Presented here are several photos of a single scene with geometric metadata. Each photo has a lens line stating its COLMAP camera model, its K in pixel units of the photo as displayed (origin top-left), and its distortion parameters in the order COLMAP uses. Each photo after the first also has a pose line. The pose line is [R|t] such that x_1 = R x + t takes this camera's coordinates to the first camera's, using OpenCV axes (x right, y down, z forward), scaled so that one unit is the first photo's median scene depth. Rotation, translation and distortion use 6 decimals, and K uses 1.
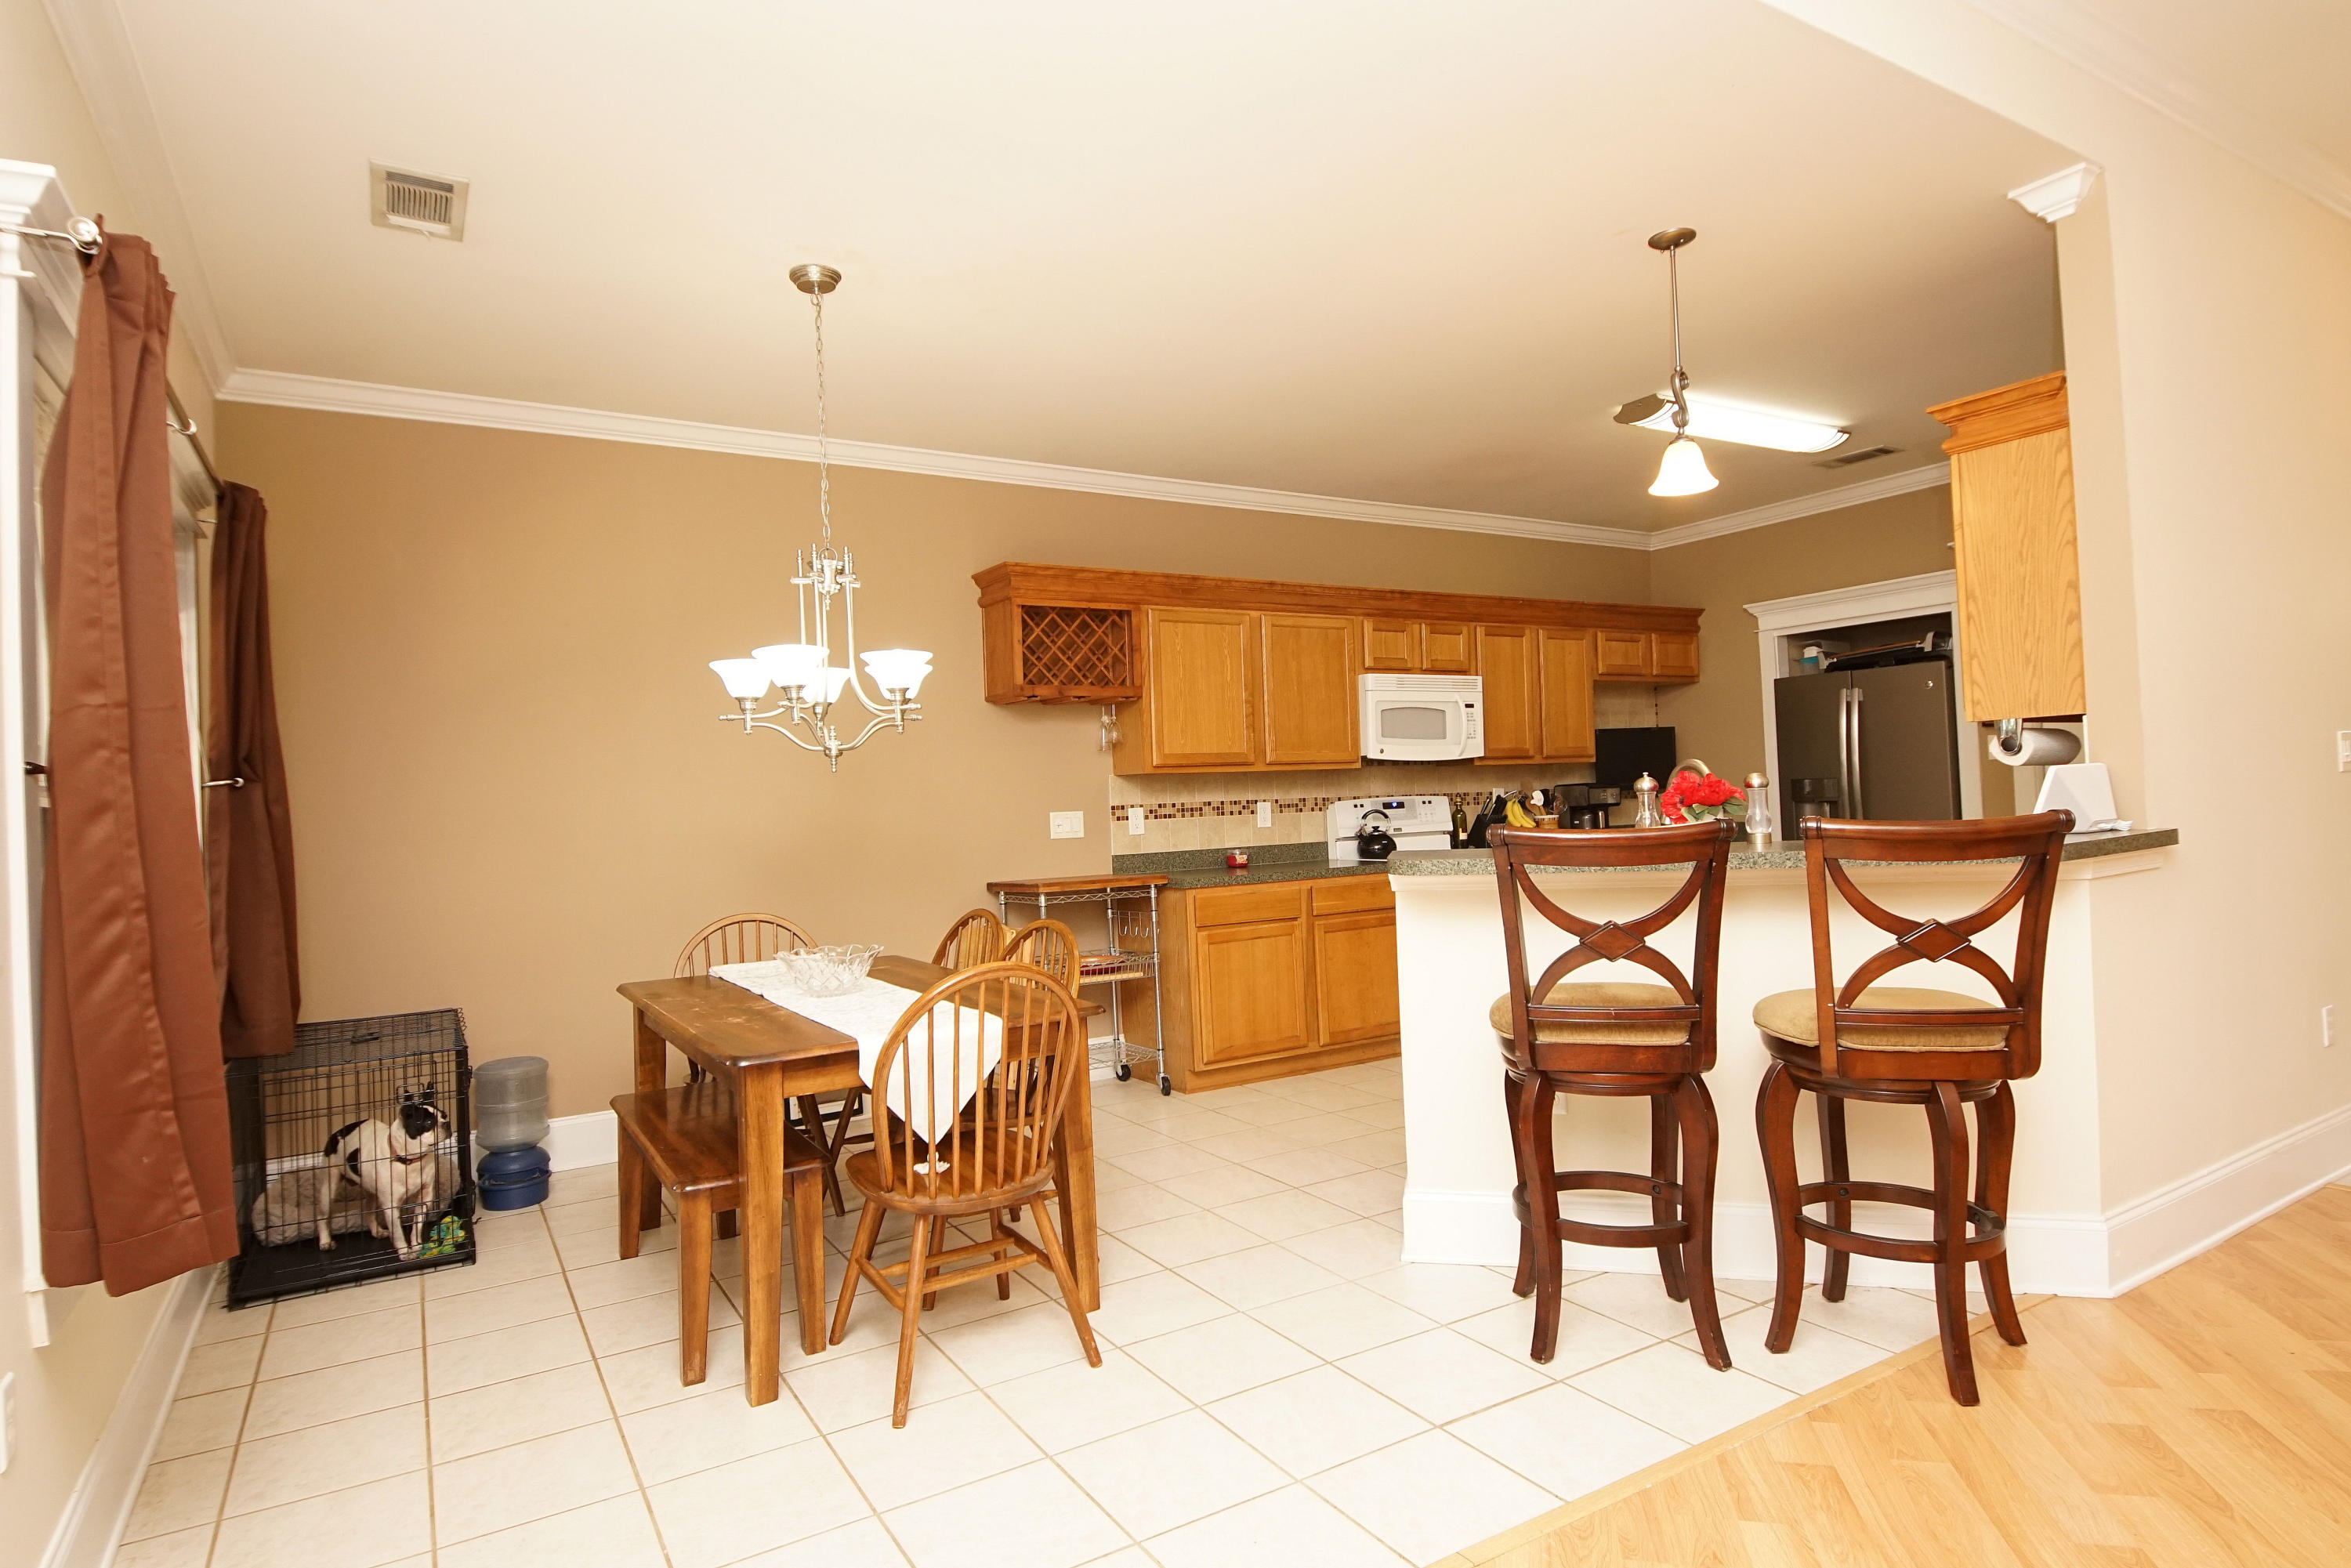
lens RADIAL K [[1258.8, 0, 1156.8], [0, 1258.8, 775.2], [0, 0, 1]] dist [0.029322, -0.027156]
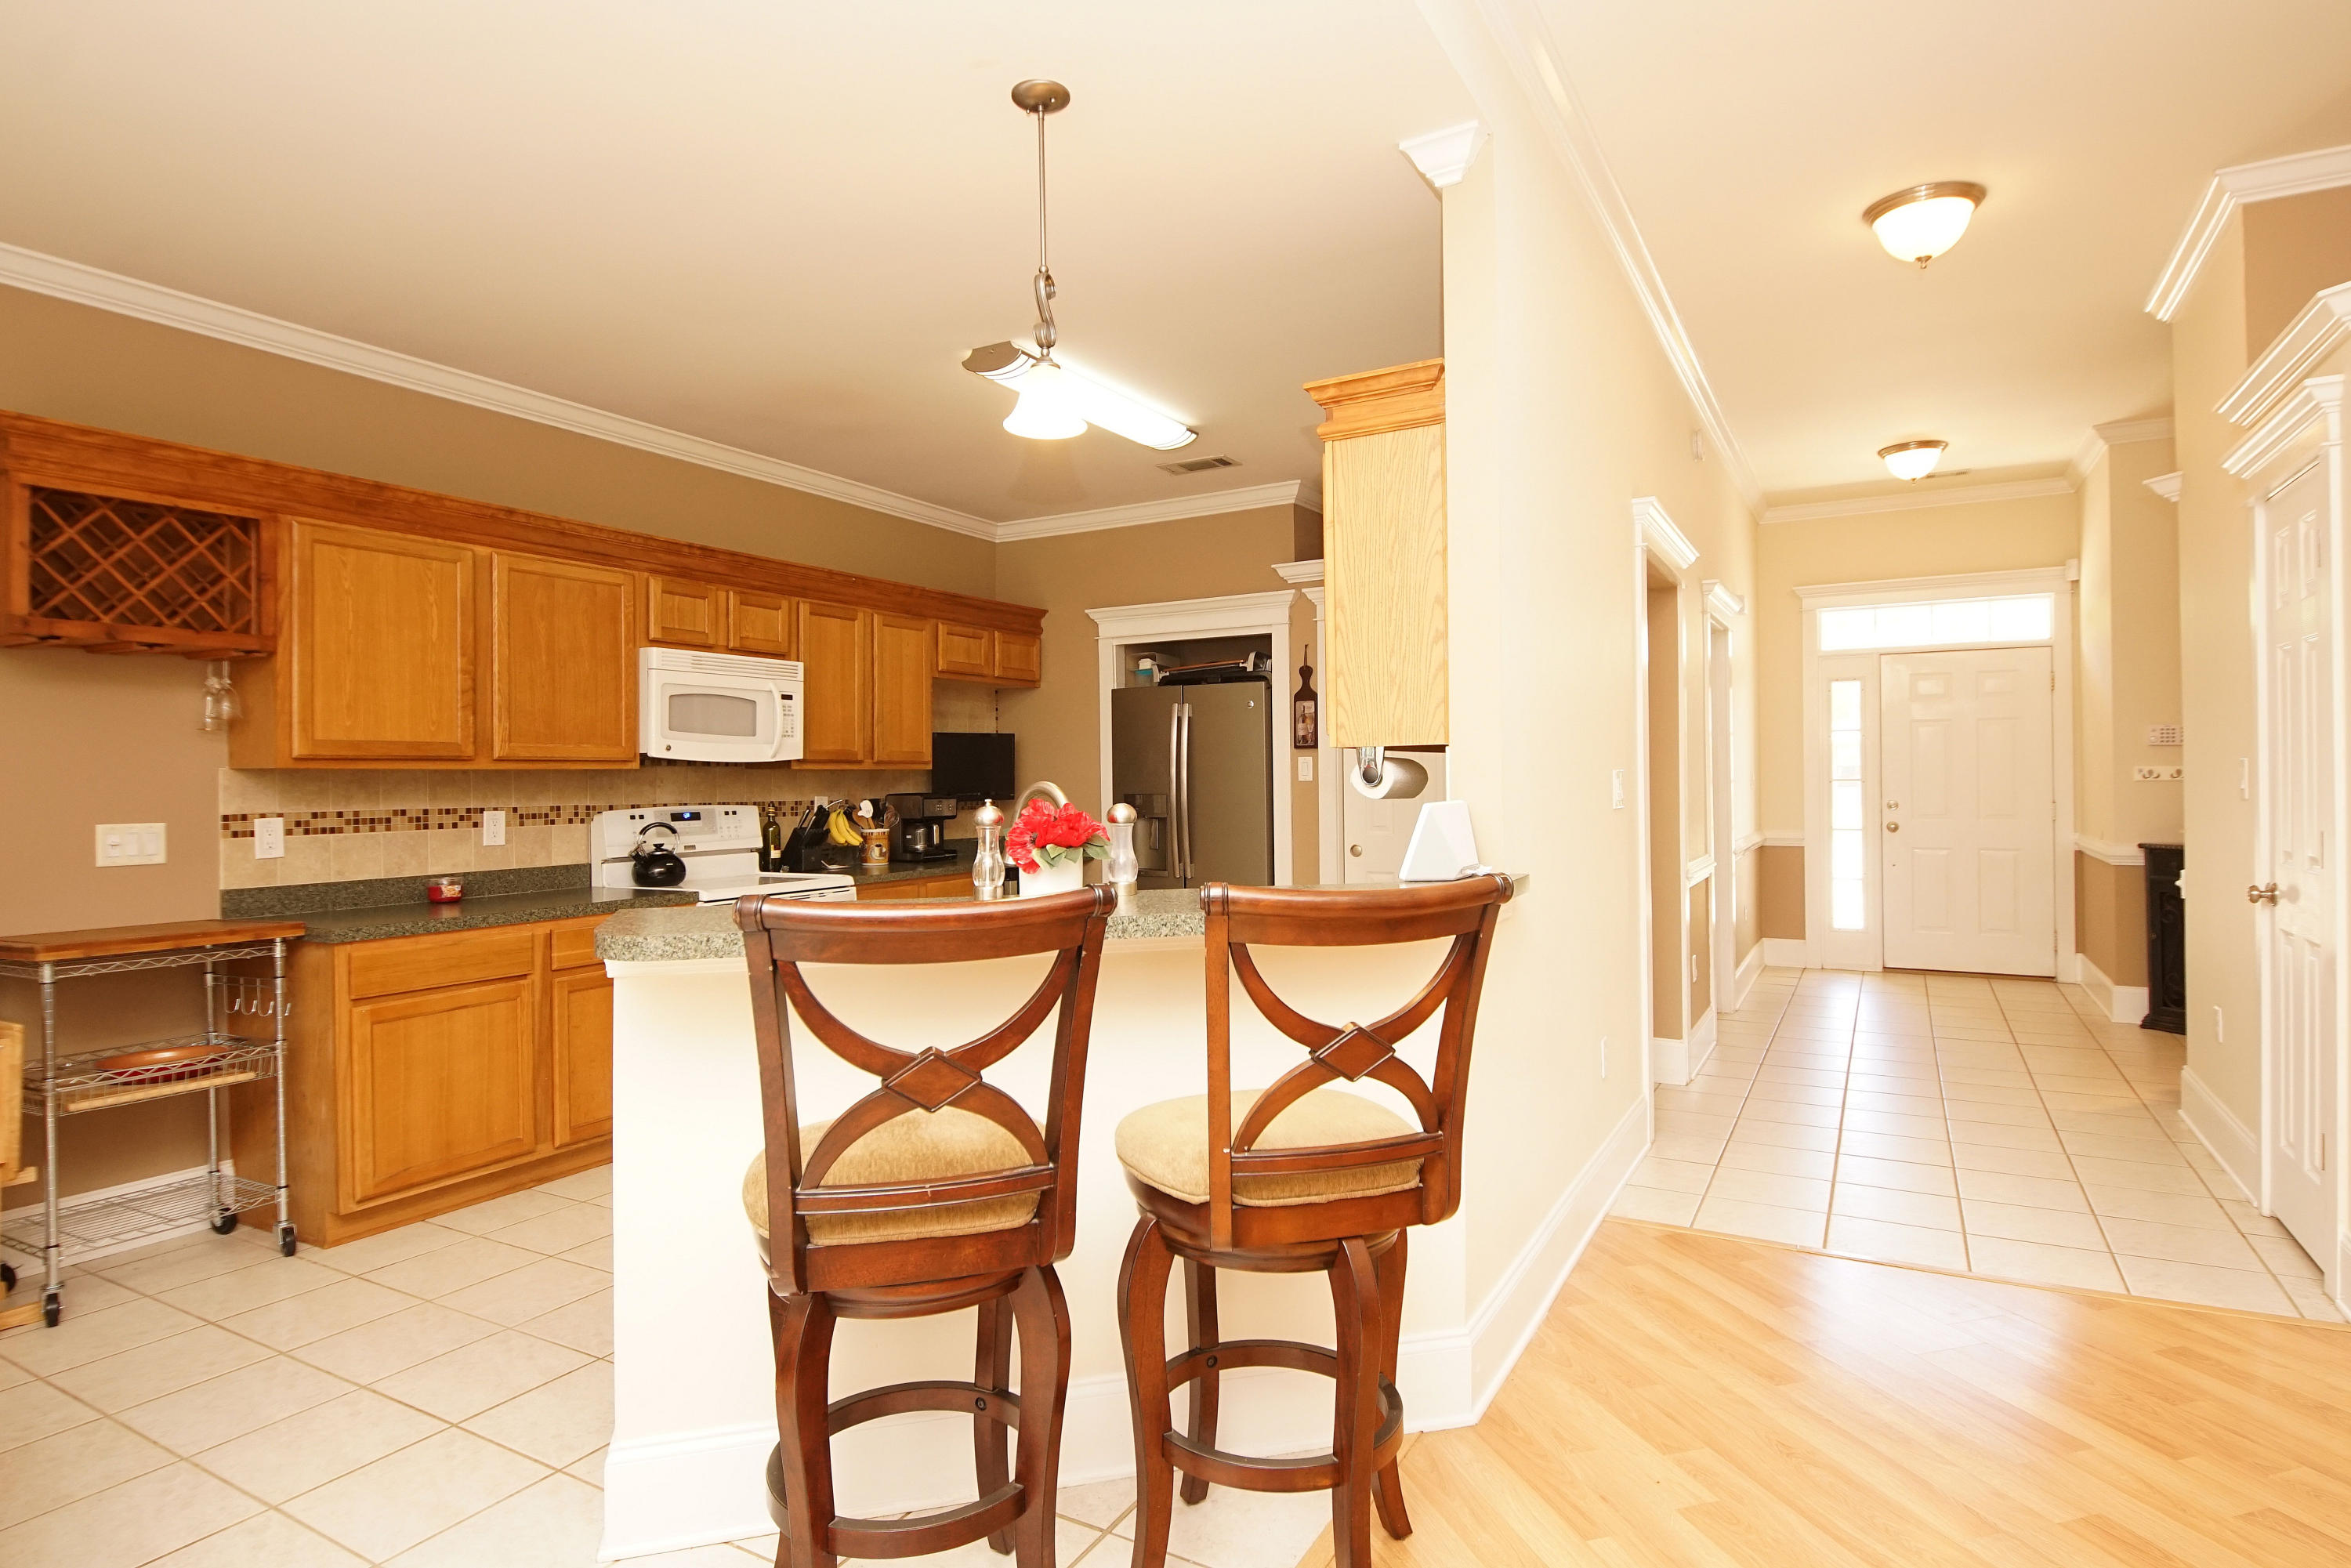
lens RADIAL K [[1258.8, 0, 1162.7], [0, 1258.8, 774.1], [0, 0, 1]] dist [0.029322, -0.027156]
pose [[0.871304, 0.030584, 0.489790, 0.073241], [-0.032151, 0.999469, -0.005216, -0.010300], [-0.489690, -0.011203, 0.871825, 0.196989]]
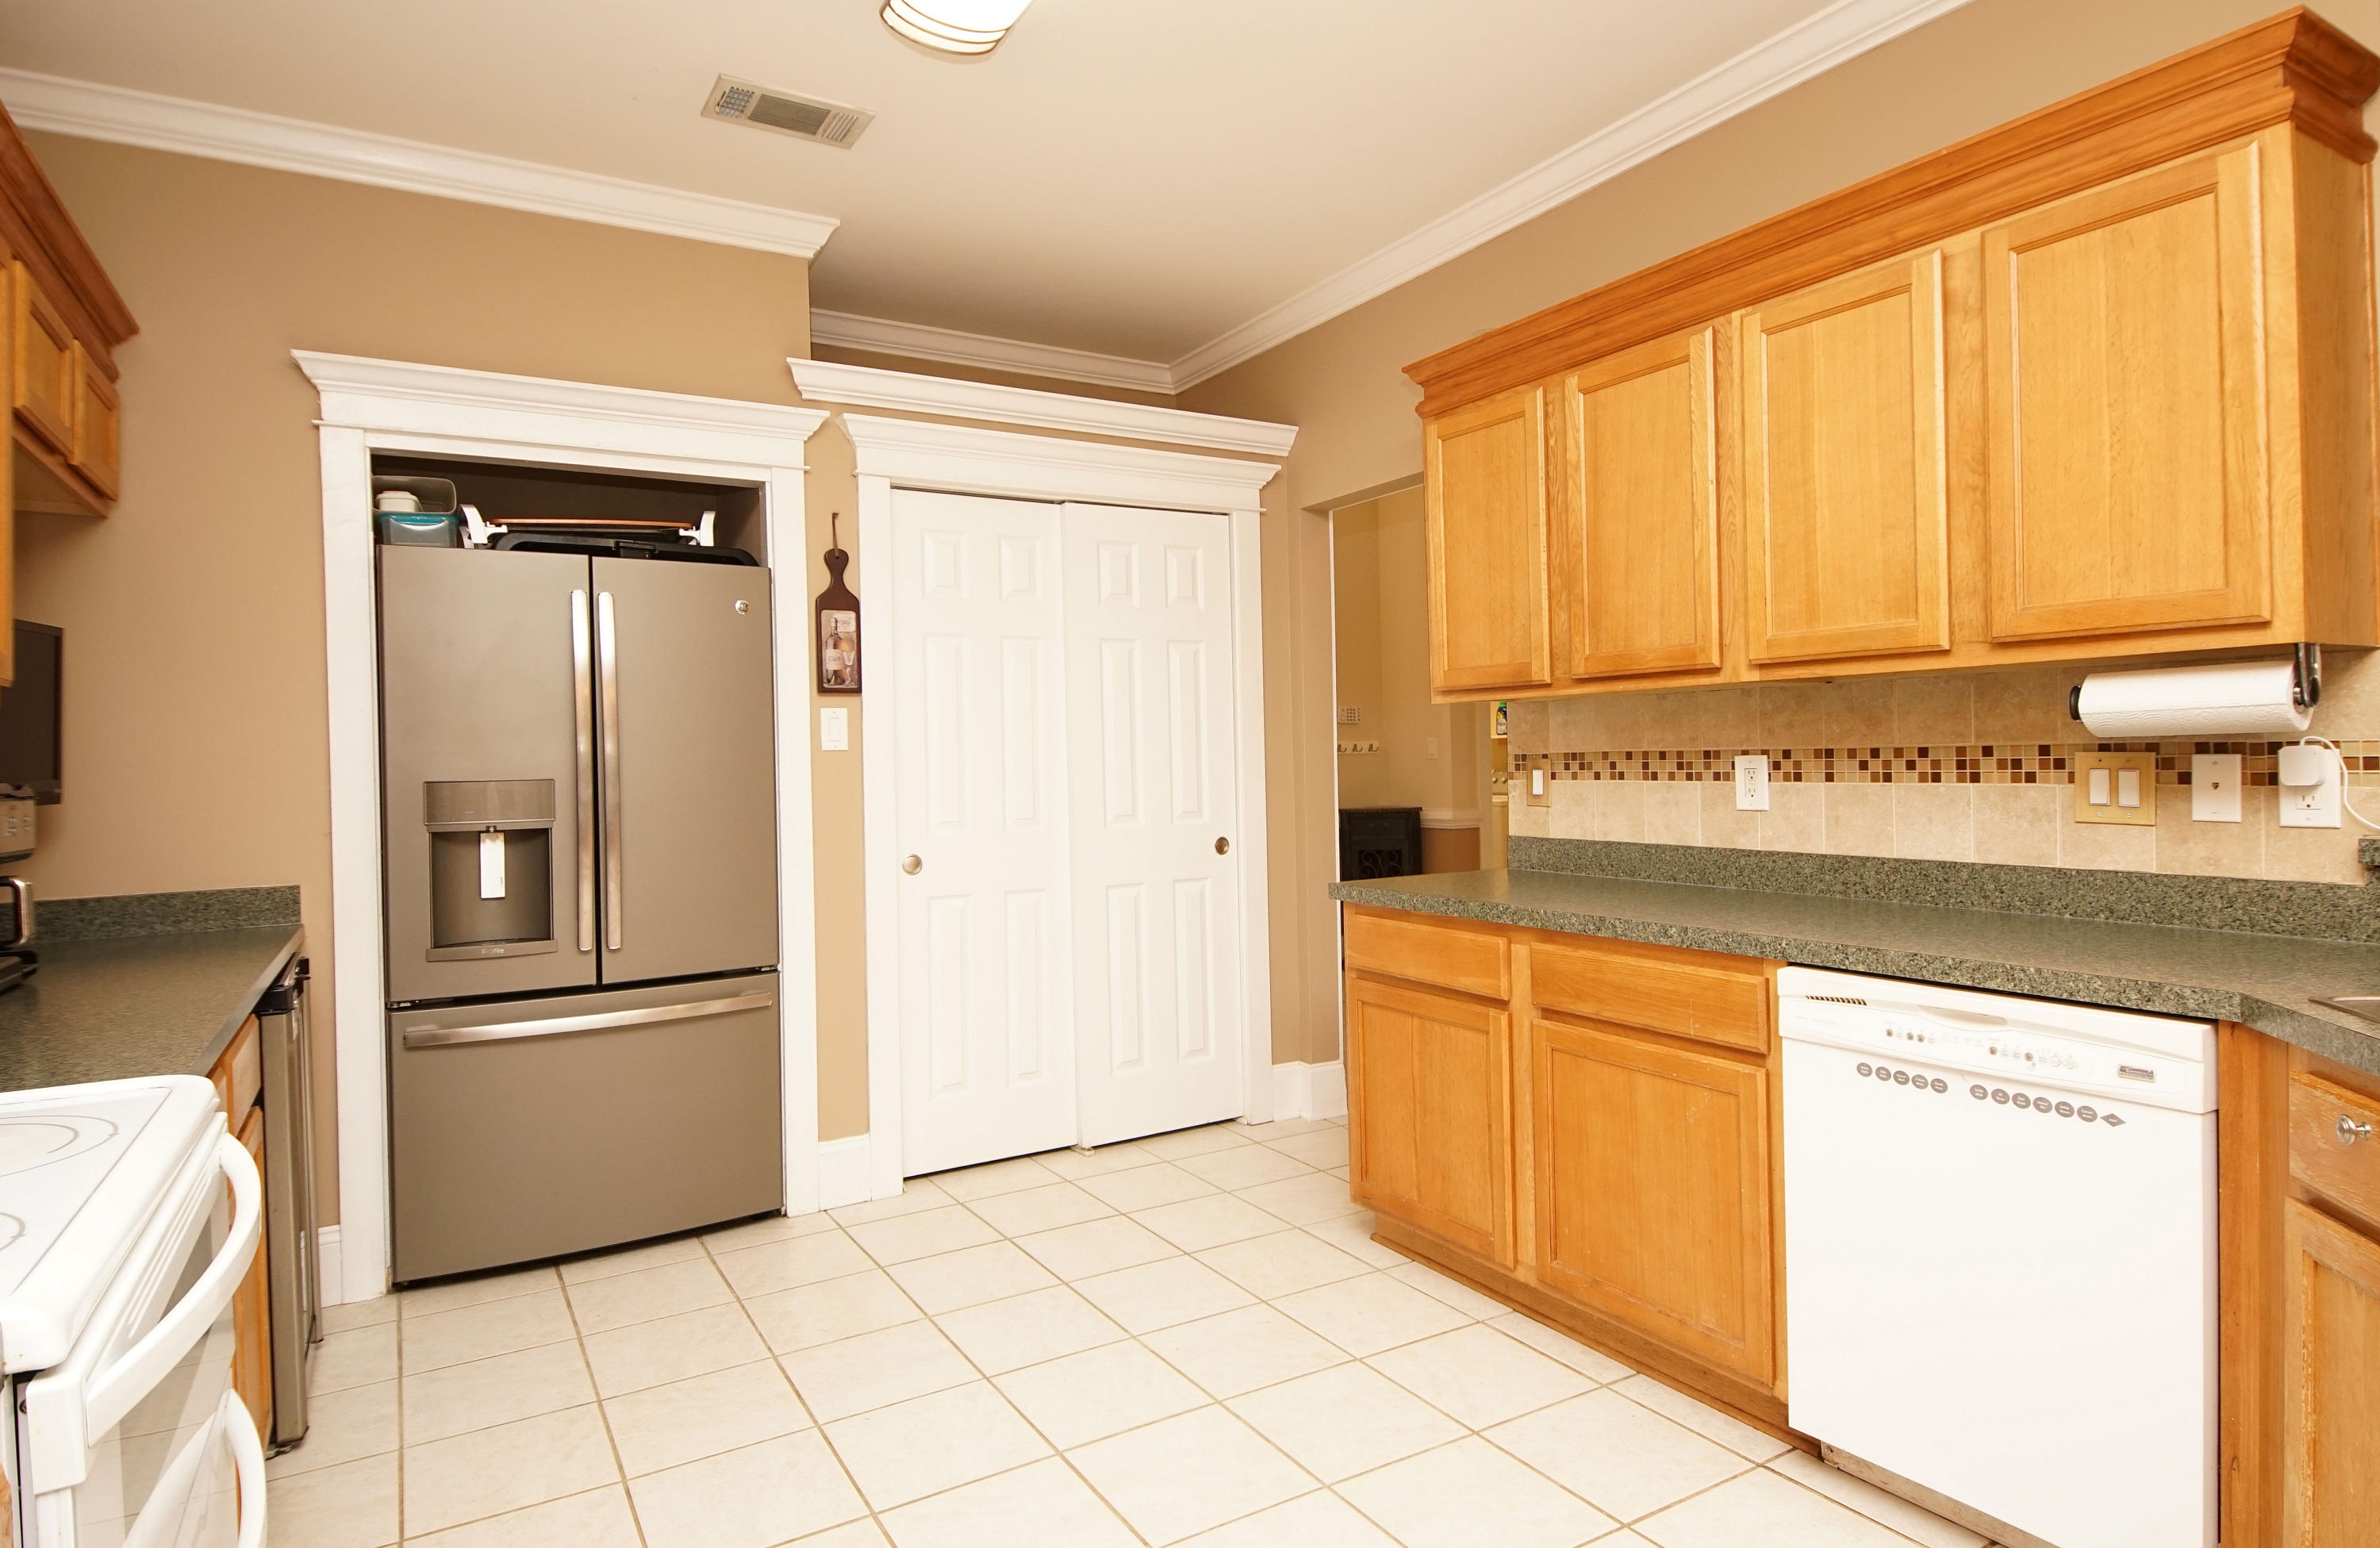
lens RADIAL K [[1300.8, 0, 1173.5], [0, 1300.8, 759.1], [0, 0, 1]] dist [0.014607, -0.017198]
pose [[-0.000852, 0.036108, 0.999348, 0.070528], [0.003874, 0.999341, -0.036104, 0.016820], [-0.999992, 0.003841, -0.000992, 0.994831]]
